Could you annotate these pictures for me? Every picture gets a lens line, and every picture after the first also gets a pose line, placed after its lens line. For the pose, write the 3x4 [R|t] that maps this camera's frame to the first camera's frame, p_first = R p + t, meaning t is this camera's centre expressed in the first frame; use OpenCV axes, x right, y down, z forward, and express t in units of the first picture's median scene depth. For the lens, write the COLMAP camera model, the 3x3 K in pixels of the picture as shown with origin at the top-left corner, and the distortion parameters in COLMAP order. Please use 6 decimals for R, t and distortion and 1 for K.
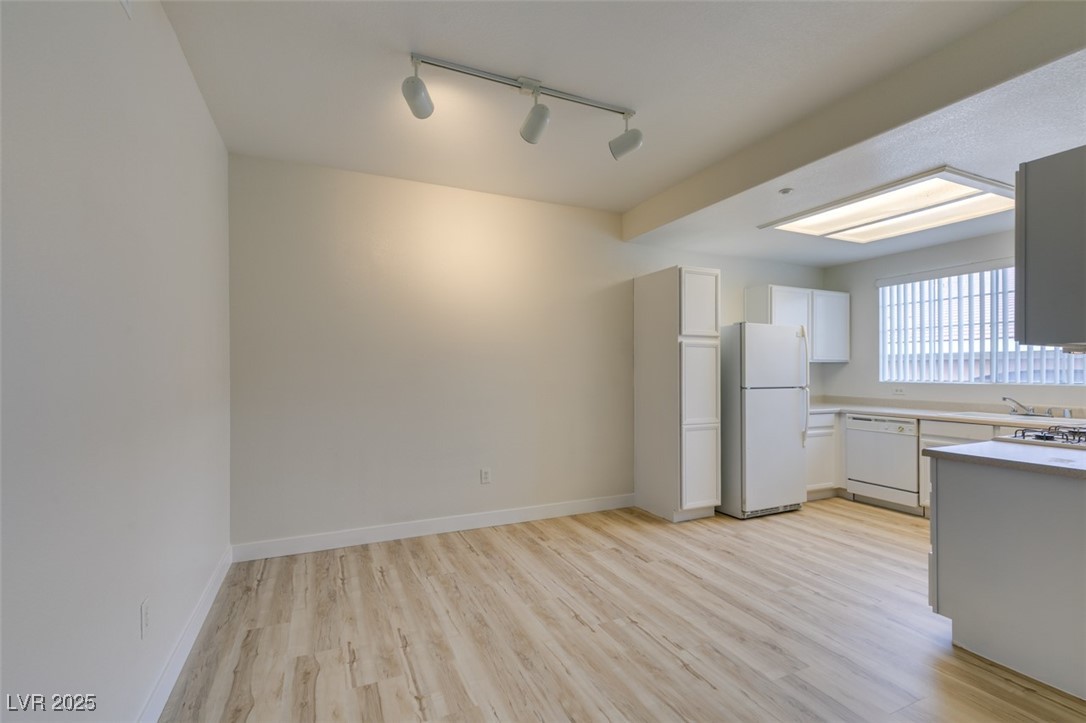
lens RADIAL K [[485.1, 0, 541.8], [0, 485.1, 372.3], [0, 0, 1]] dist [0.005895, -0.001222]
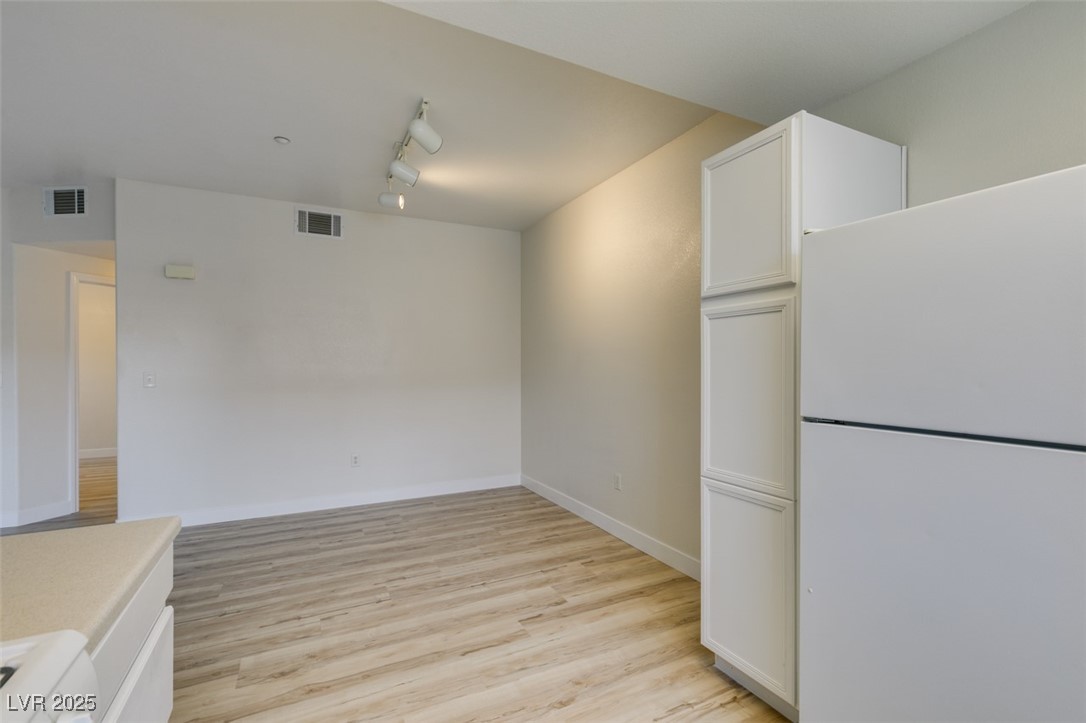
lens RADIAL K [[485.1, 0, 539.8], [0, 485.1, 364.1], [0, 0, 1]] dist [0.005895, -0.001222]
pose [[0.034403, 0.000028, -0.999408, 1.018909], [-0.000919, 1.000000, -0.000004, -0.009340], [0.999408, 0.000919, 0.034403, 1.051616]]
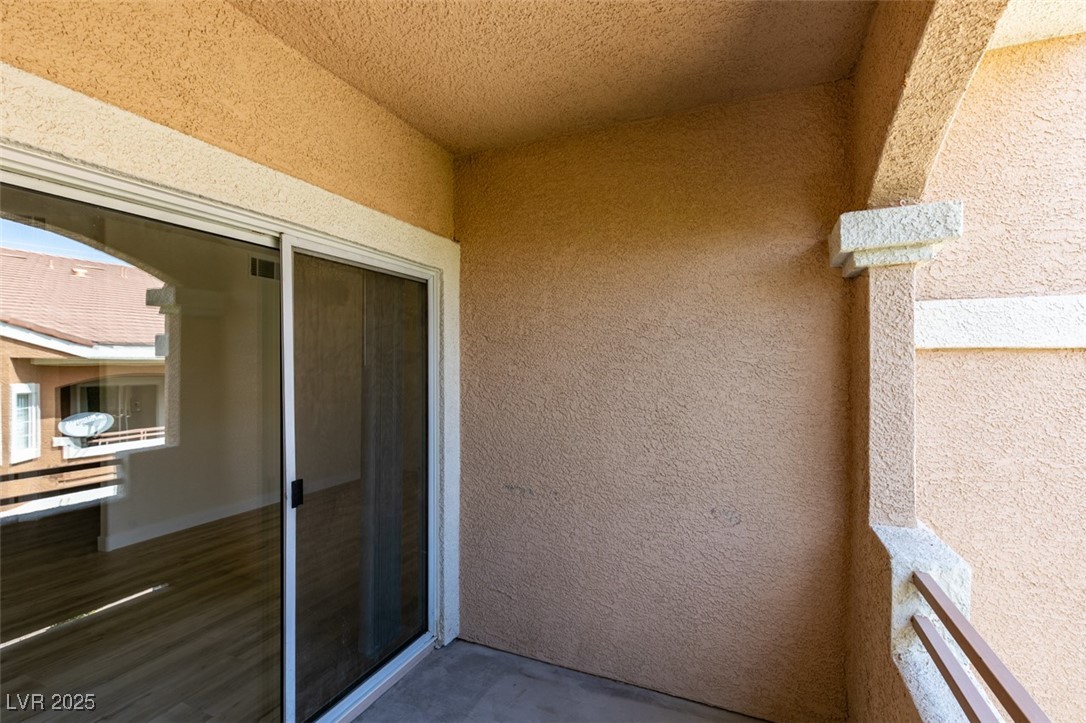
lens RADIAL K [[485.2, 0, 540.3], [0, 485.2, 363.6], [0, 0, 1]] dist [0.001911, -0.000461]
pose [[0.659957, 0.002307, -0.751300, 1.507358], [-0.001447, 0.999997, 0.001800, -0.088367], [0.751302, -0.000101, 0.659958, 0.058533]]
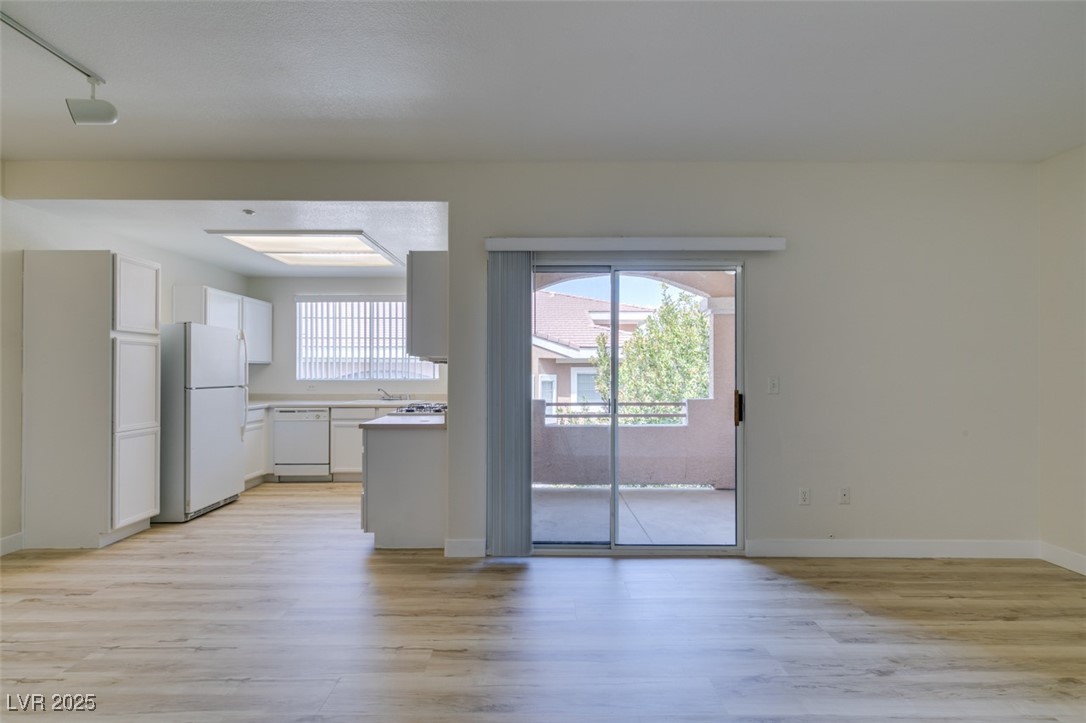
lens RADIAL K [[485.1, 0, 542.1], [0, 485.1, 365.9], [0, 0, 1]] dist [0.005895, -0.001222]
pose [[0.411759, 0.010177, 0.911236, -0.252991], [0.001467, 0.999929, -0.011830, -0.000611], [-0.911292, 0.006208, 0.411715, -0.086360]]
